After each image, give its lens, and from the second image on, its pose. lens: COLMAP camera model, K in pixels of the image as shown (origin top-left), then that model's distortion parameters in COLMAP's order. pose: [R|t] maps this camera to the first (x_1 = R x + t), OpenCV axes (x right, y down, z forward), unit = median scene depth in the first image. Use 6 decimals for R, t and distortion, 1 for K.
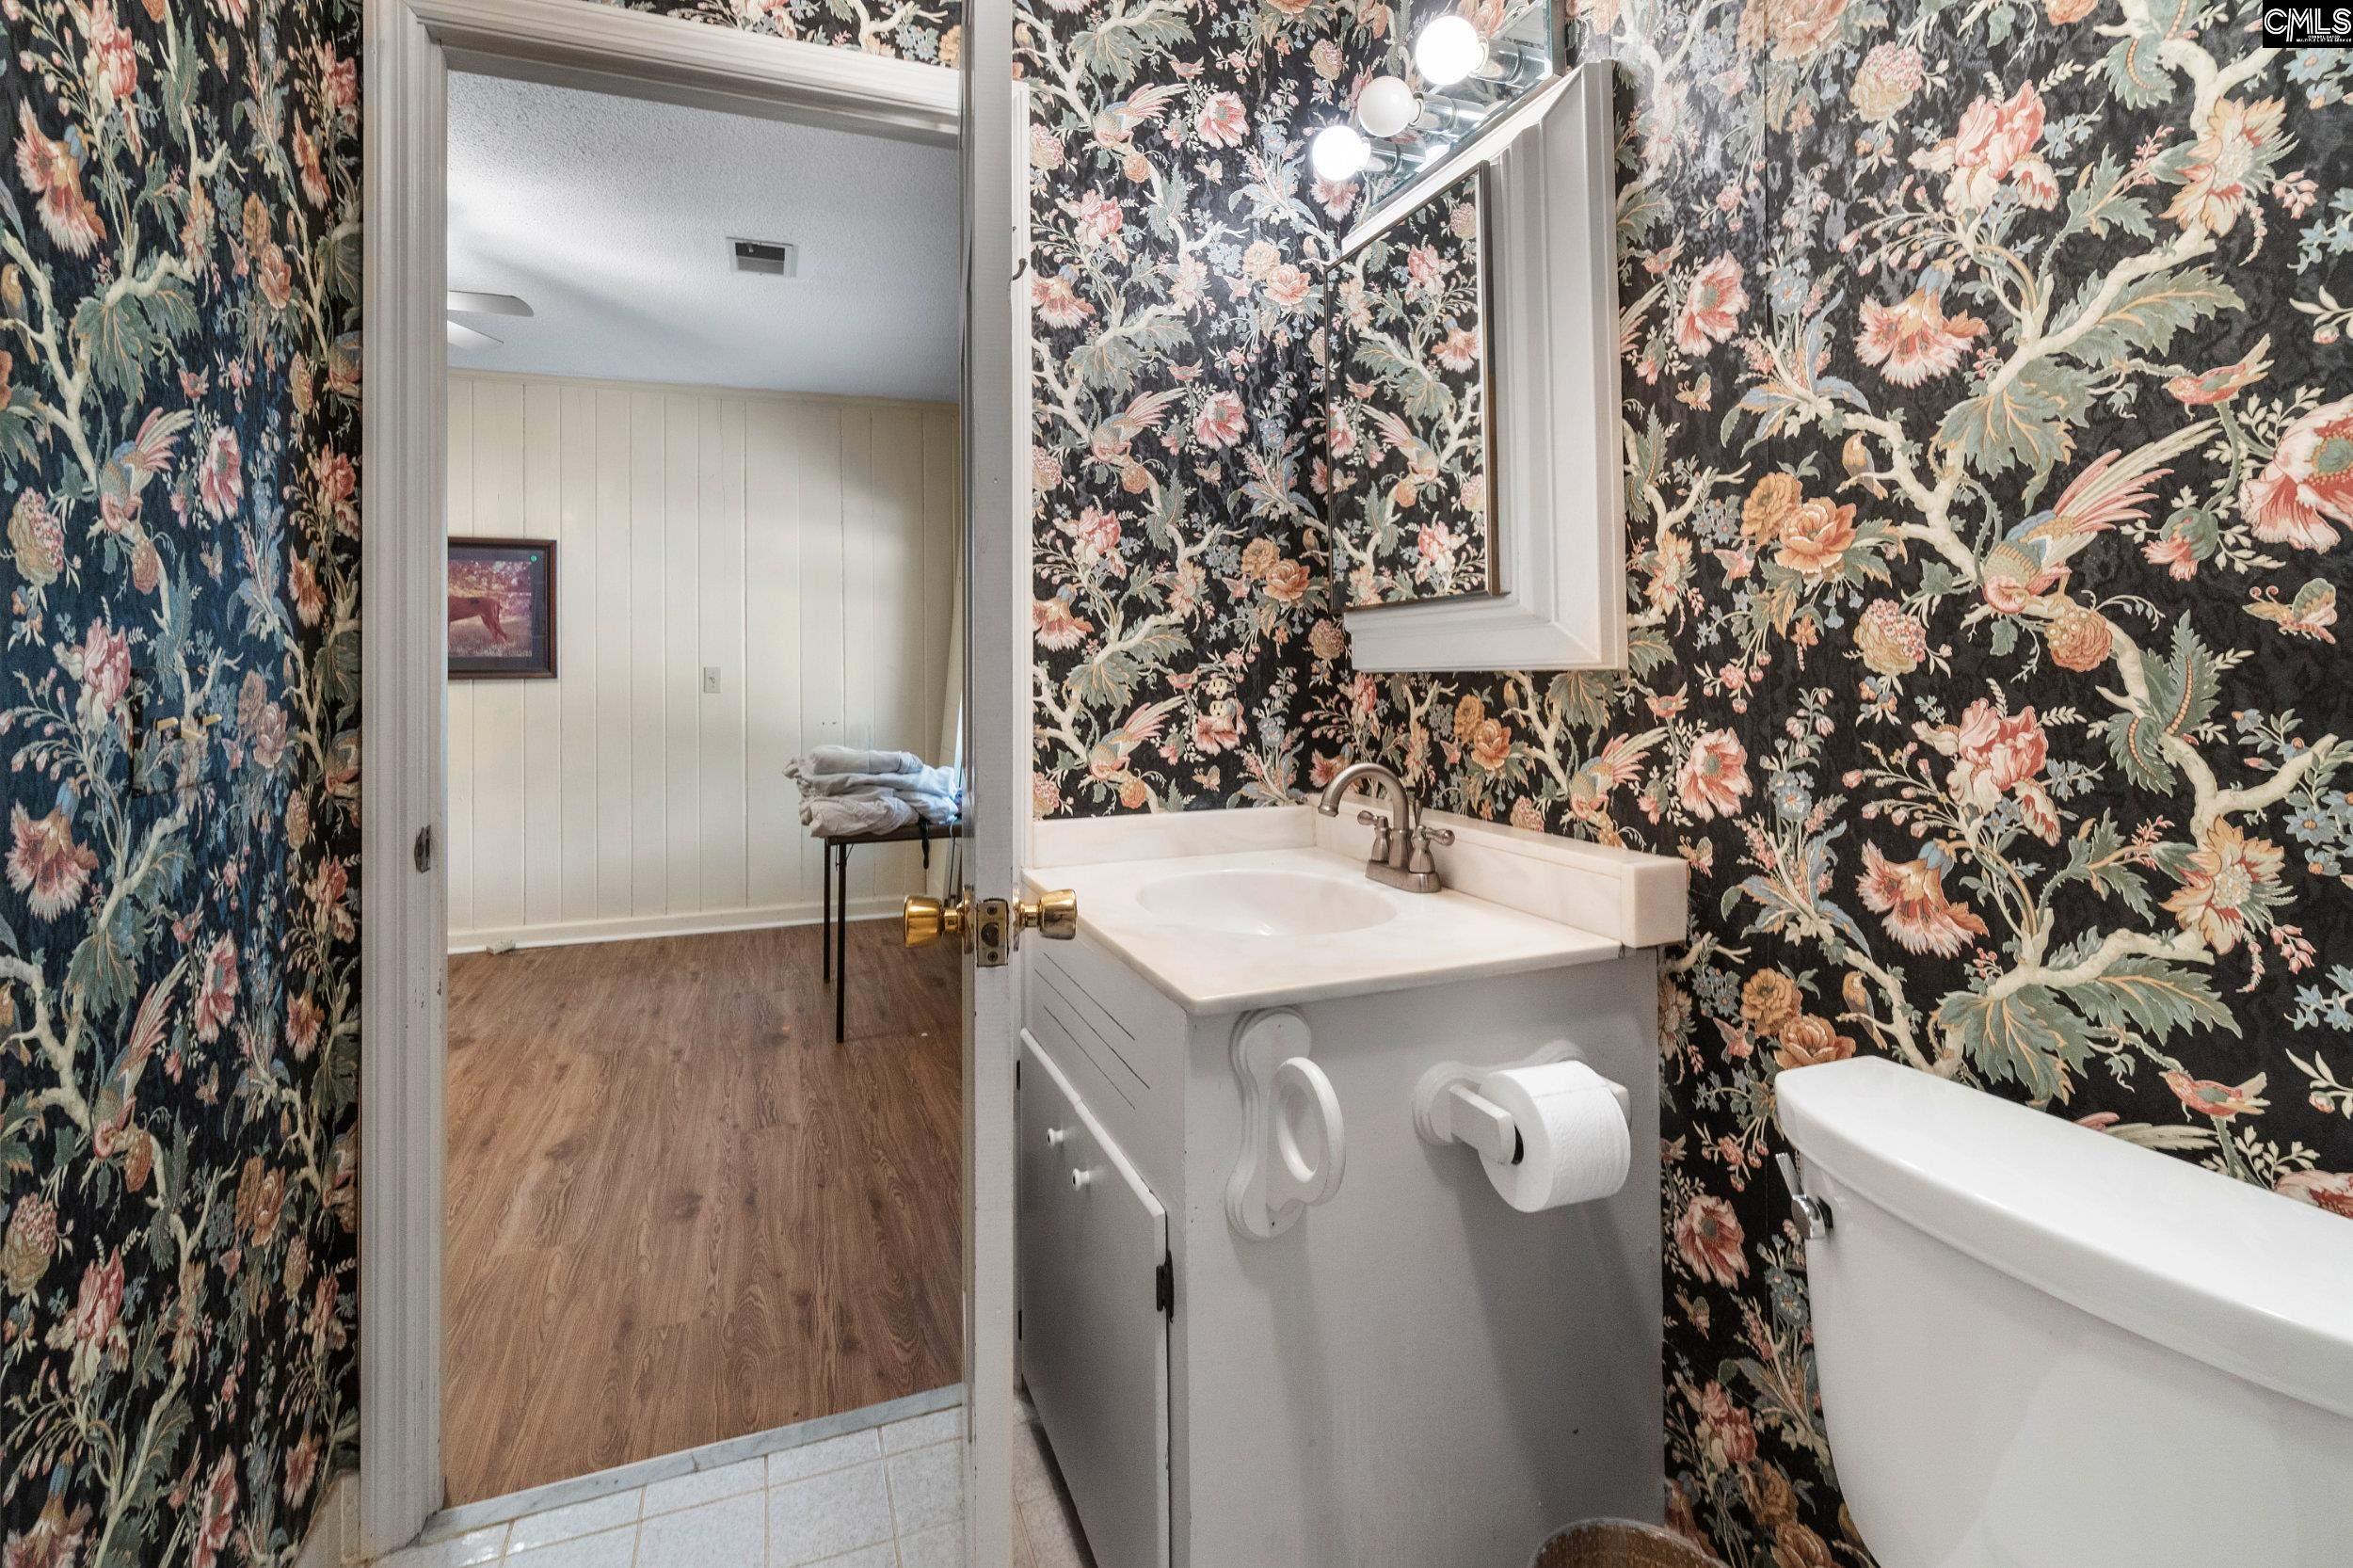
lens RADIAL K [[1111.4, 0, 1194.2], [0, 1111.4, 655.1], [0, 0, 1]] dist [-0.004209, -0.000034]
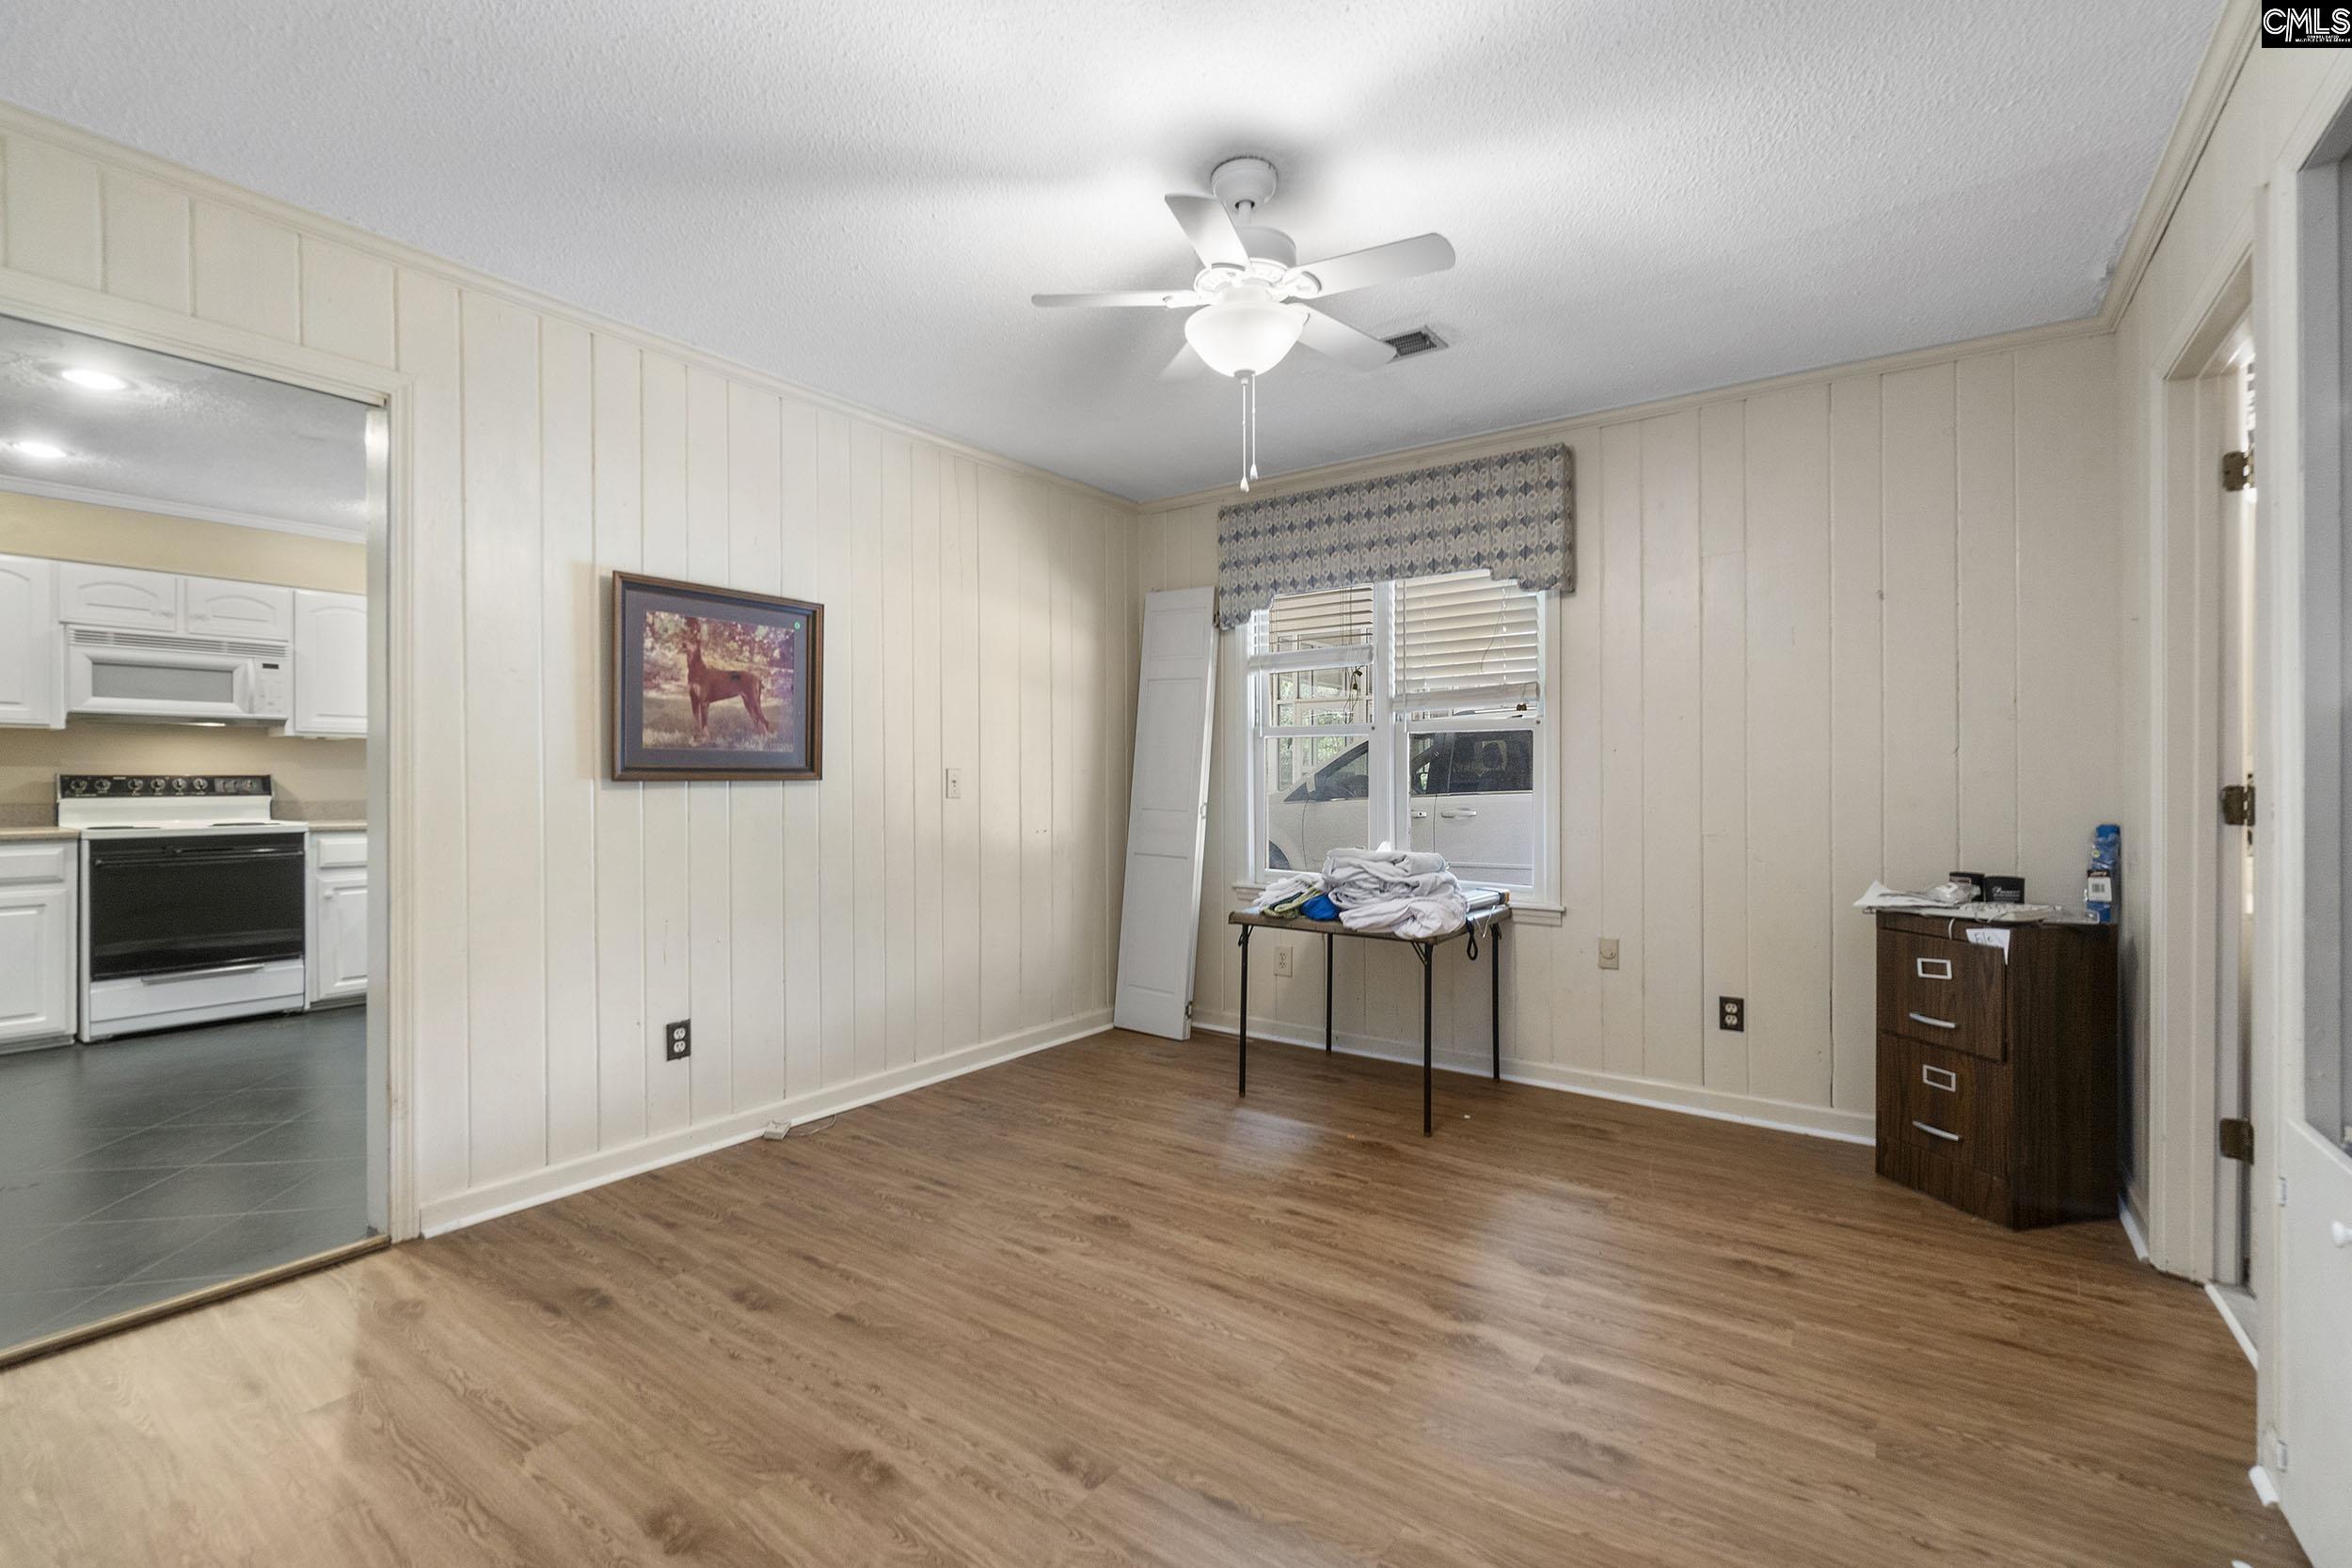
lens RADIAL K [[1040.7, 0, 1175.7], [0, 1040.7, 780.5], [0, 0, 1]] dist [-0.003164, 0.000360]
pose [[0.840514, 0.004877, 0.541767, -0.780355], [-0.011189, 0.999902, 0.008357, 0.012601], [-0.541674, -0.013086, 0.840487, 0.247826]]
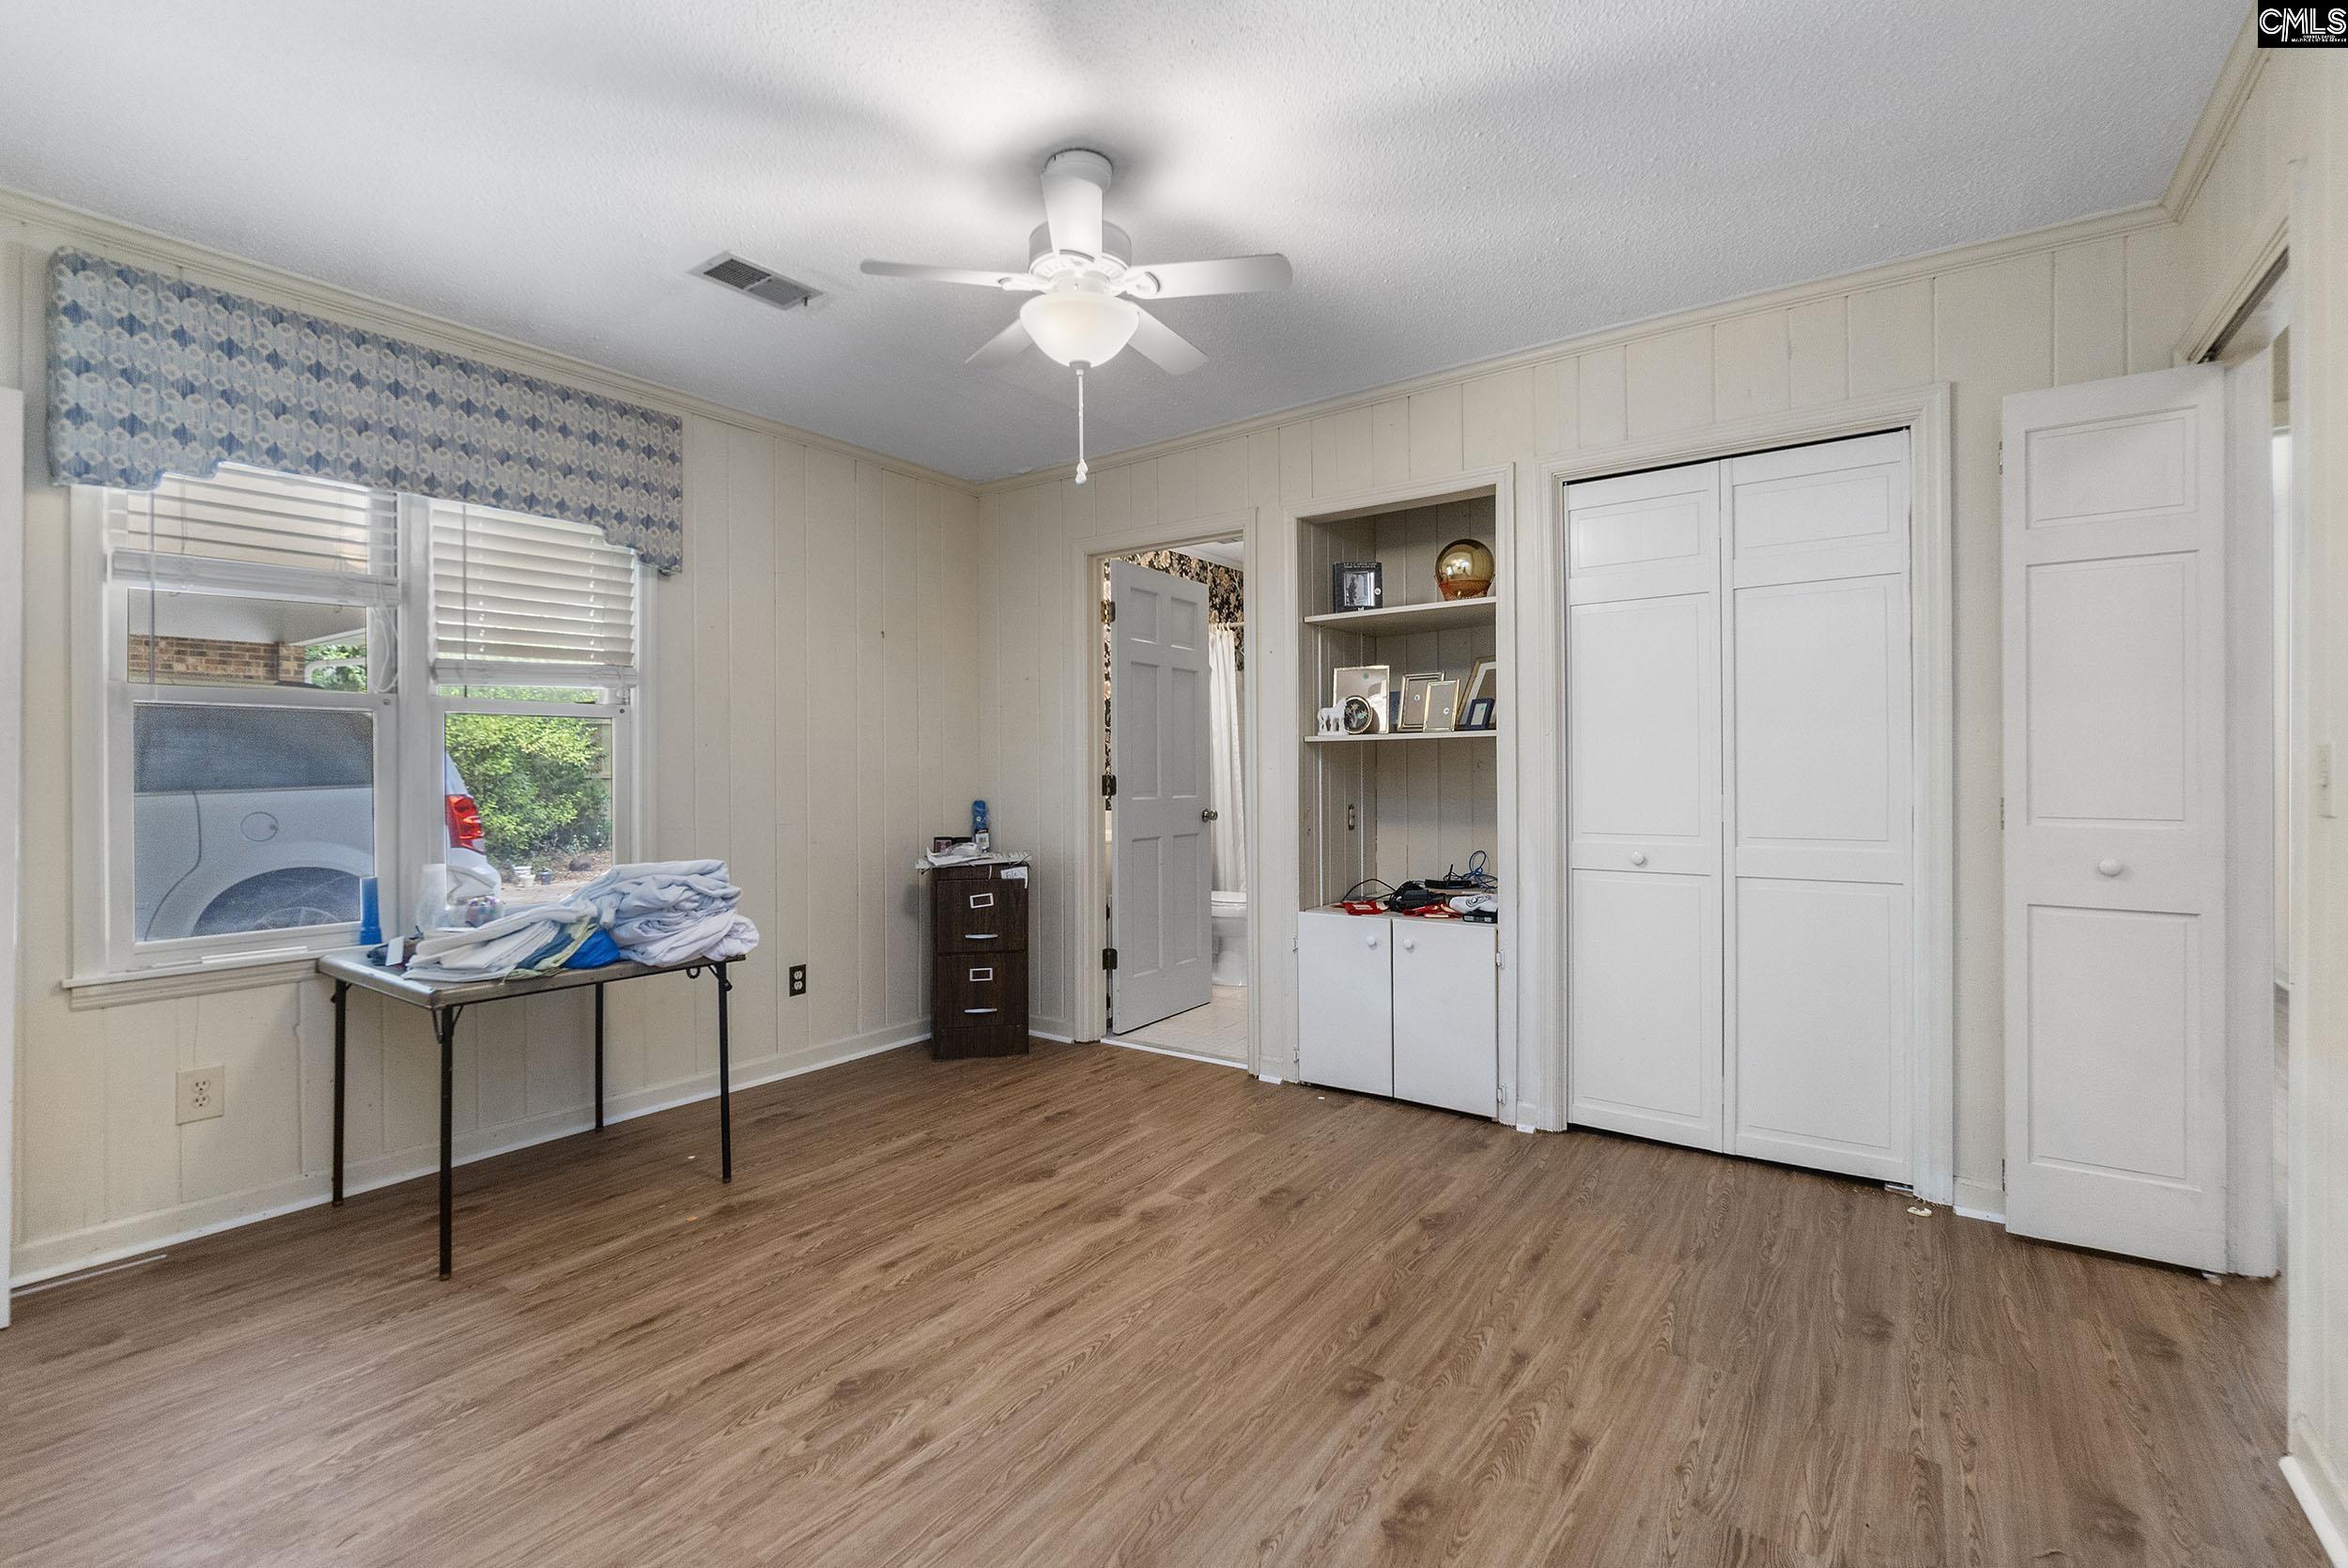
lens RADIAL K [[1037.2, 0, 1165.3], [0, 1037.2, 770.1], [0, 0, 1]] dist [-0.001143, 0.000394]
pose [[-0.545267, 0.008127, 0.838223, -0.916686], [-0.001141, 0.999945, -0.010438, 0.019079], [-0.838262, -0.006648, -0.545227, 0.875095]]
